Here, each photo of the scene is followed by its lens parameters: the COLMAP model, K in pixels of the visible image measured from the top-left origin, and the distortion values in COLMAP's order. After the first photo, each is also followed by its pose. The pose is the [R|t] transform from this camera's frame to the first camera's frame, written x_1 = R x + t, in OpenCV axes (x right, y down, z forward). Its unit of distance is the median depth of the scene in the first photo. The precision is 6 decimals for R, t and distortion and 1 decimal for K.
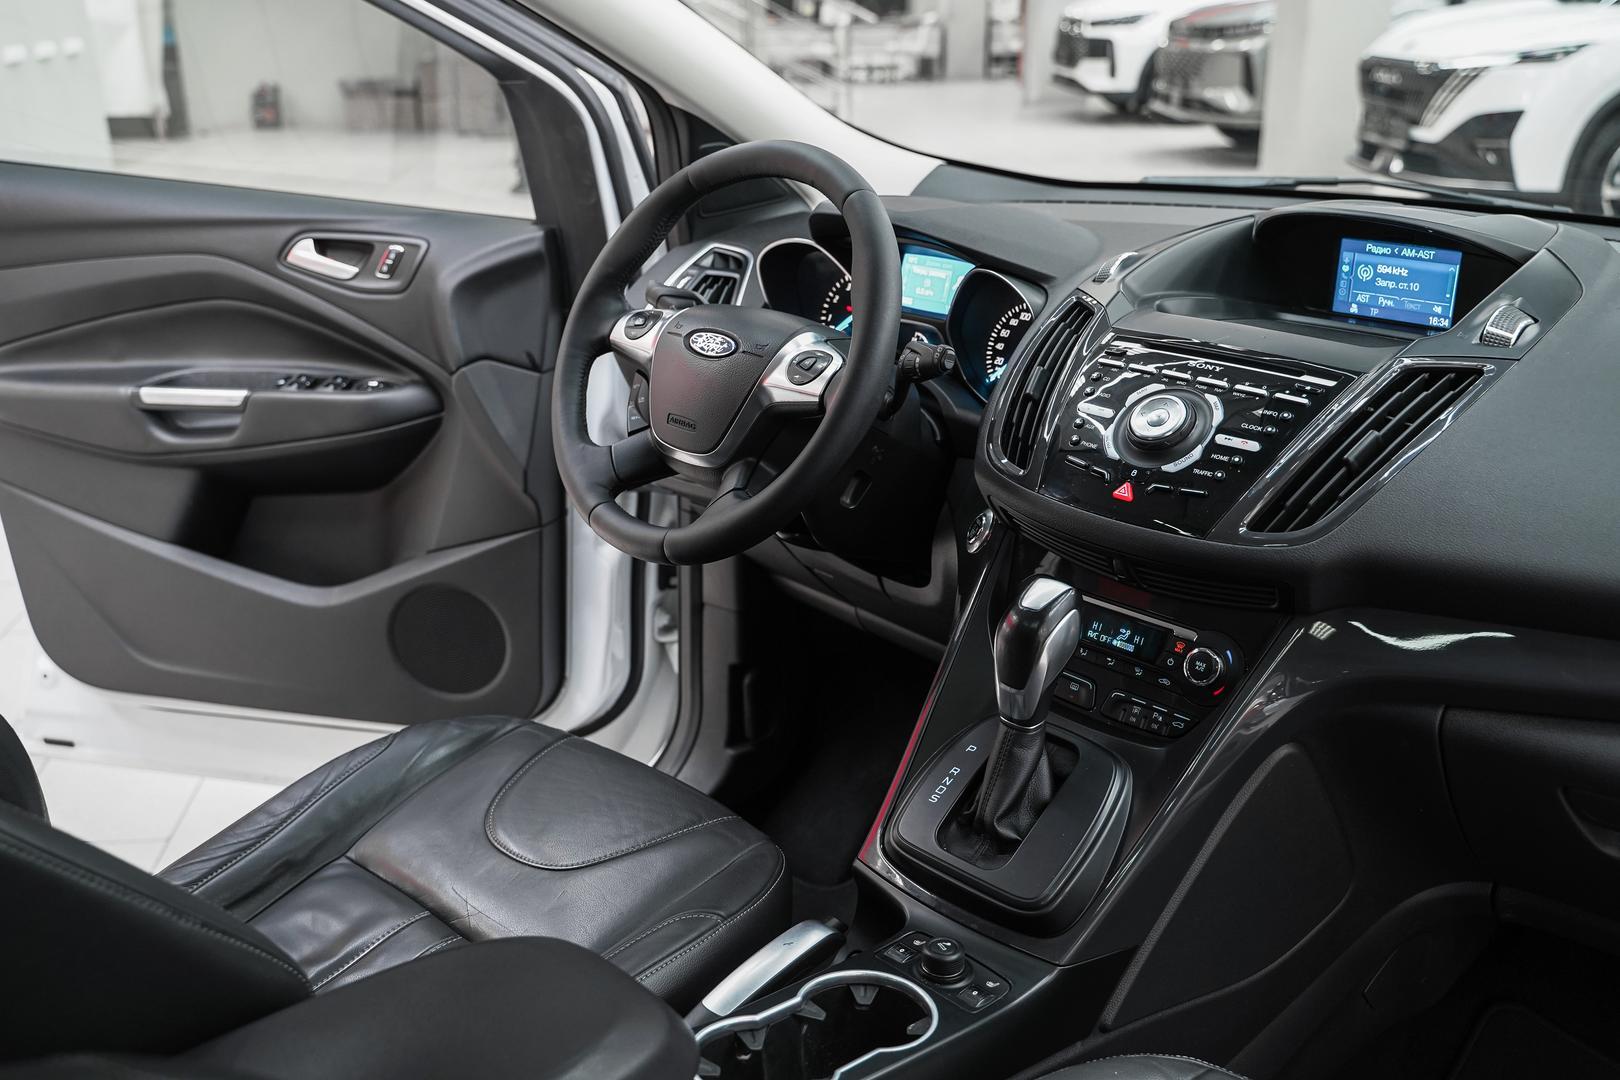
lens RADIAL K [[1561.7, 0, 786.0], [0, 1561.7, 529.7], [0, 0, 1]] dist [-0.006783, -0.011303]
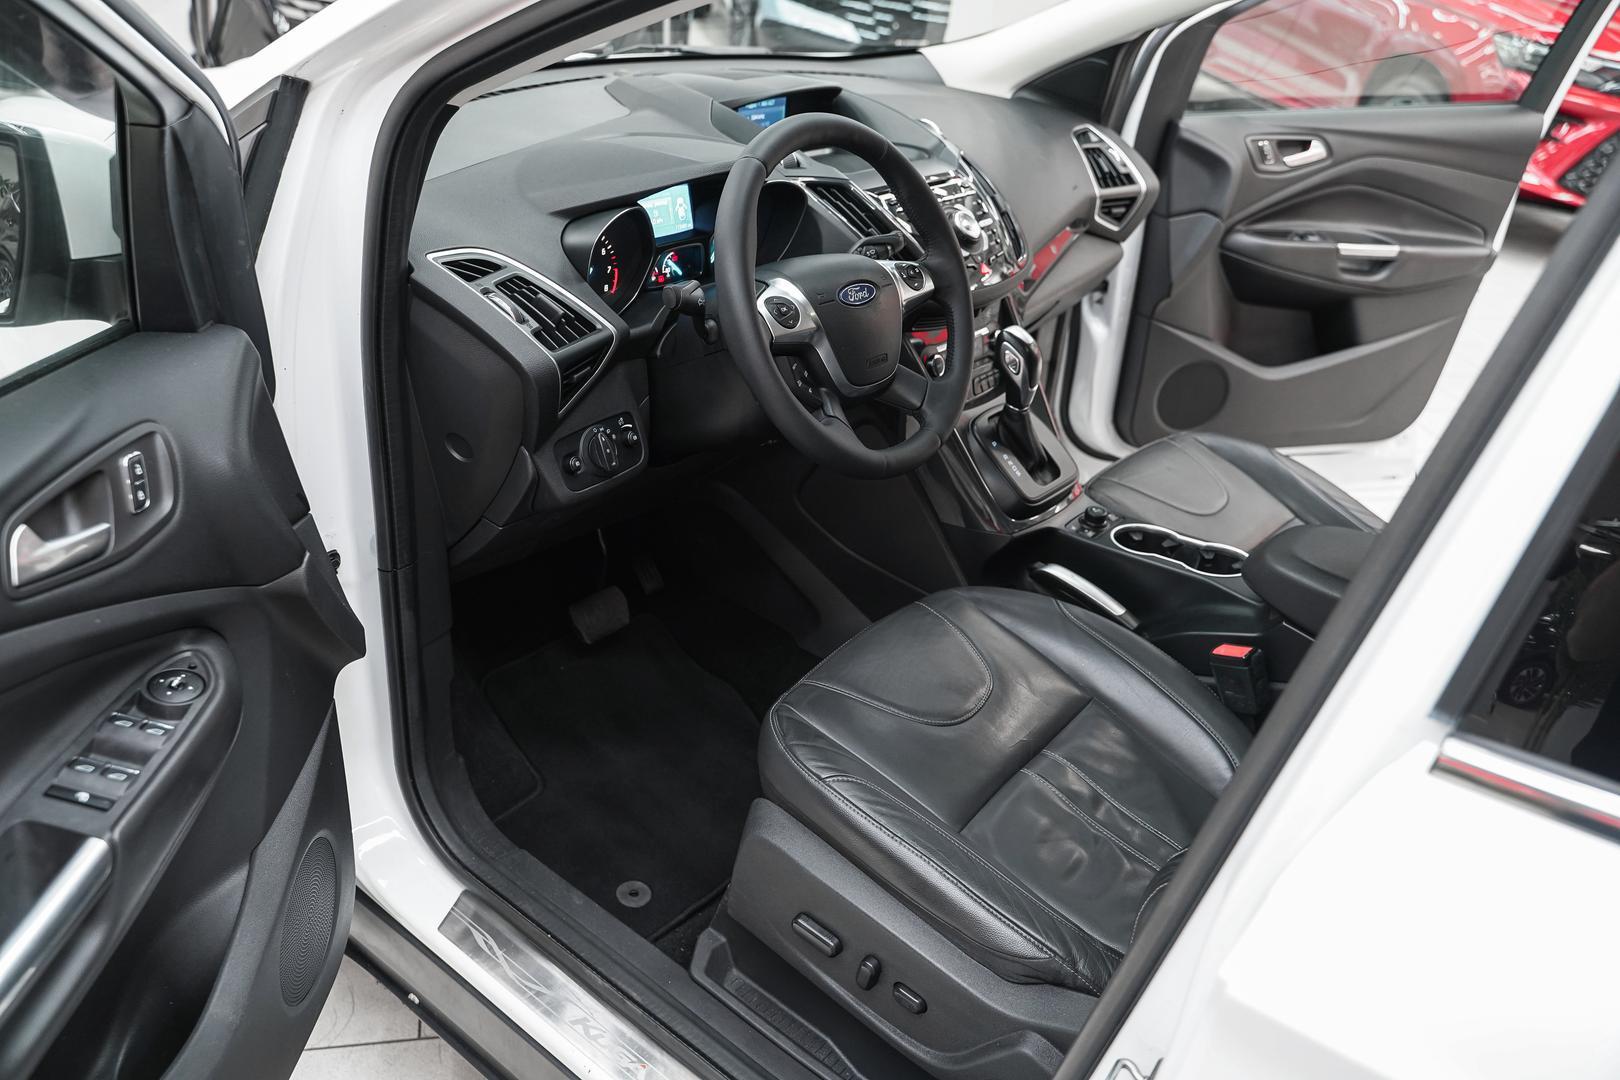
lens RADIAL K [[1285.6, 0, 810.0], [0, 1285.6, 540.0], [0, 0, 1]] dist [-0.006363, 0.000630]
pose [[-0.129254, -0.491841, 0.861037, -0.960610], [0.230306, 0.829687, 0.508506, -0.459520], [-0.964496, 0.264028, 0.006033, 1.041064]]
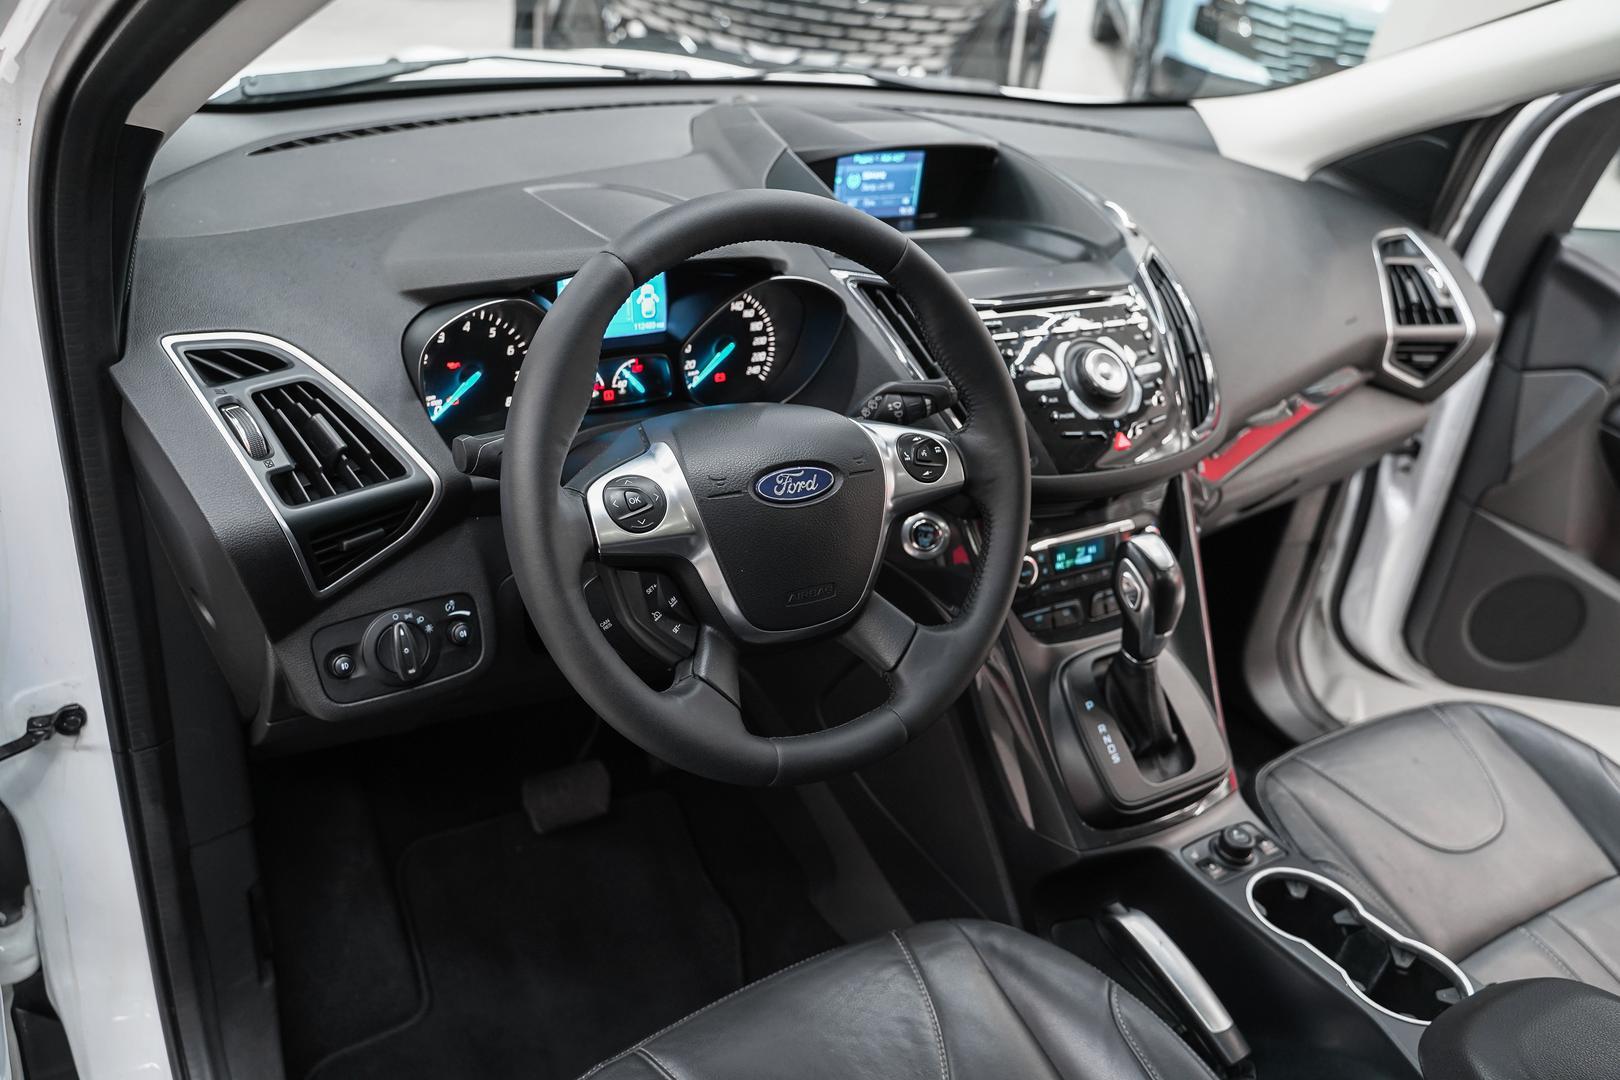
lens RADIAL K [[1304.6, 0, 810.0], [0, 1304.6, 540.0], [0, 0, 1]] dist [-0.004342, -0.002078]
pose [[0.199686, -0.467677, 0.861048, -0.578004], [0.203204, 0.879408, 0.430524, -0.350995], [-0.958558, 0.088999, 0.270639, 0.795599]]
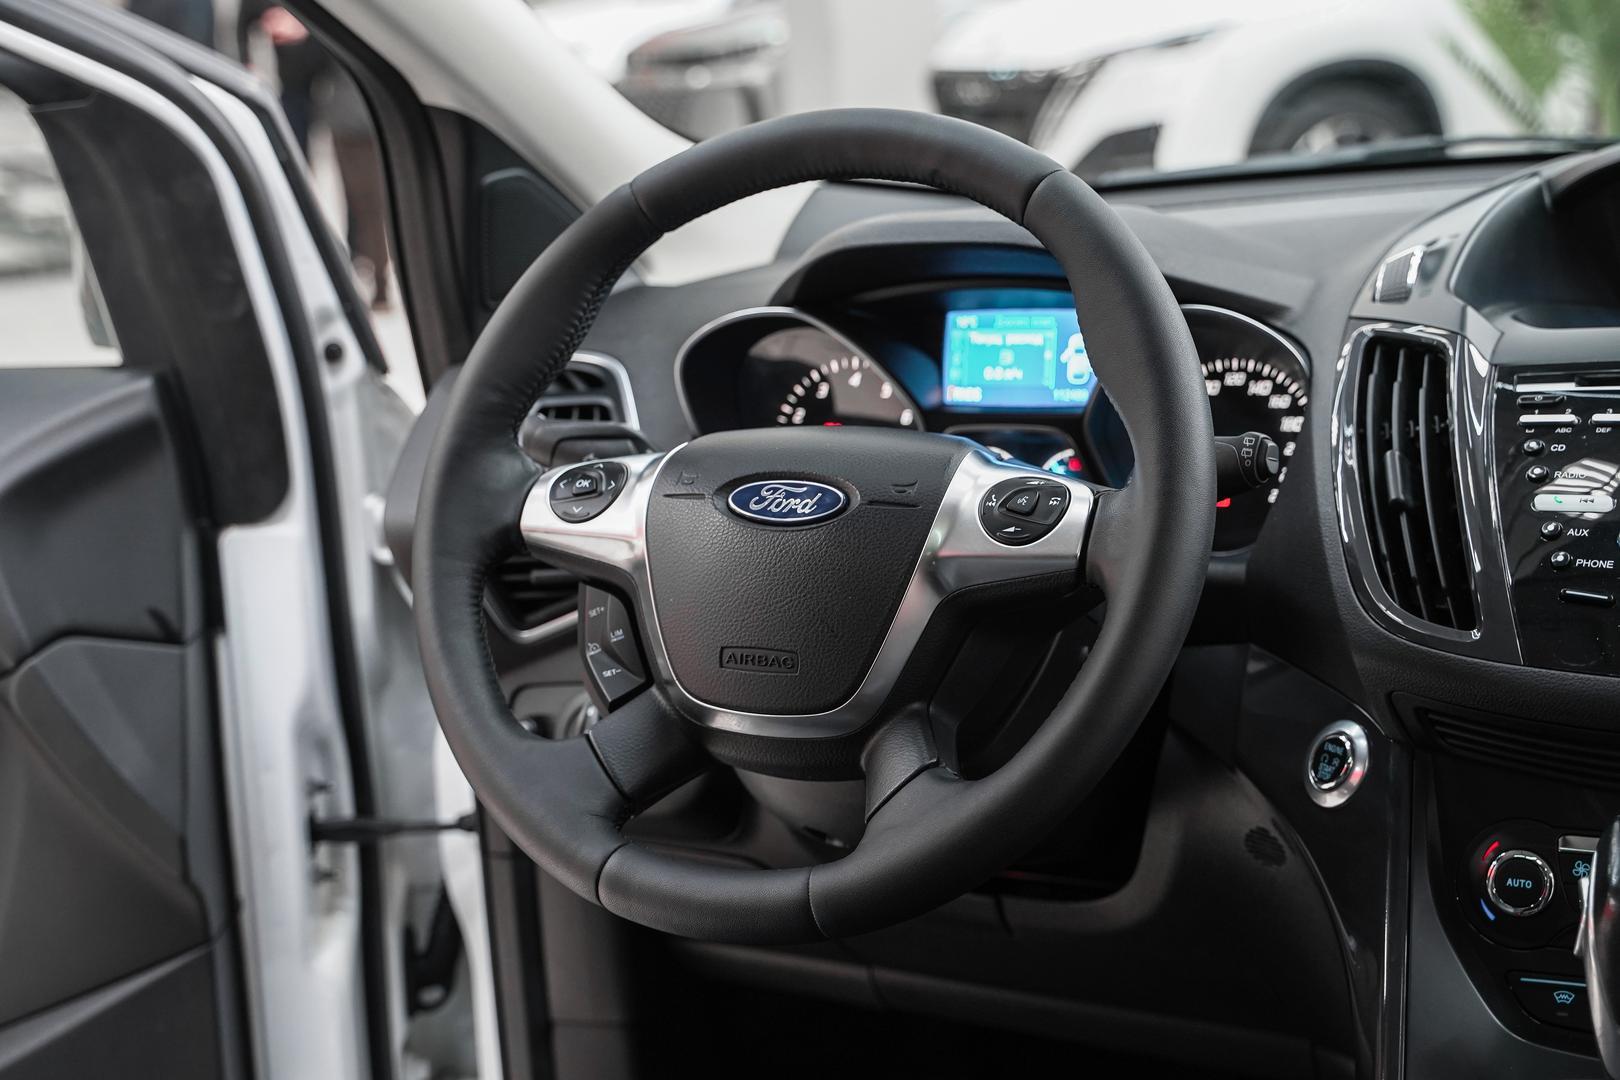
lens RADIAL K [[2345.7, 0, 840.2], [0, 2345.7, 534.8], [0, 0, 1]] dist [-0.001720, -0.011176]
pose [[0.933383, -0.145286, 0.328160, -0.275263], [0.184937, 0.978352, -0.092871, -0.031402], [-0.307563, 0.147373, 0.940046, 0.260148]]
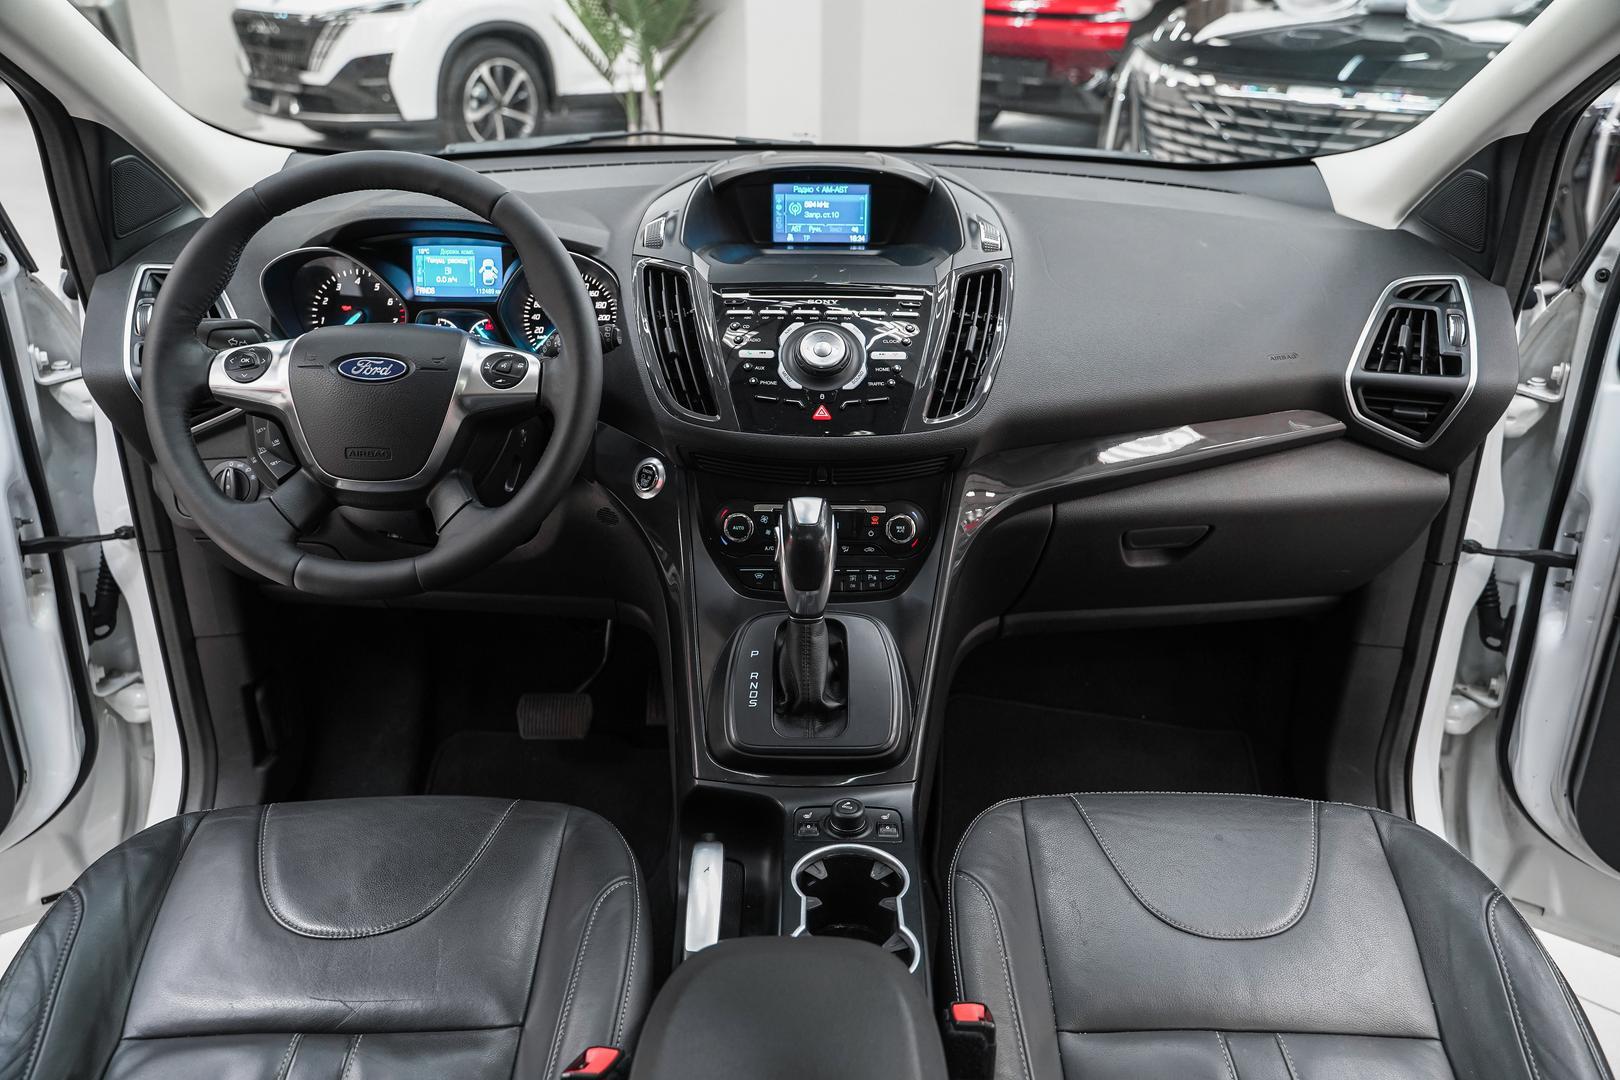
lens RADIAL K [[1285.6, 0, 810.0], [0, 1285.6, 540.0], [0, 0, 1]] dist [-0.006363, 0.000630]
pose [[0.692292, -0.297067, 0.657635, -0.404182], [0.228552, 0.954681, 0.190652, -0.102760], [-0.684468, 0.018317, 0.728813, 0.217969]]
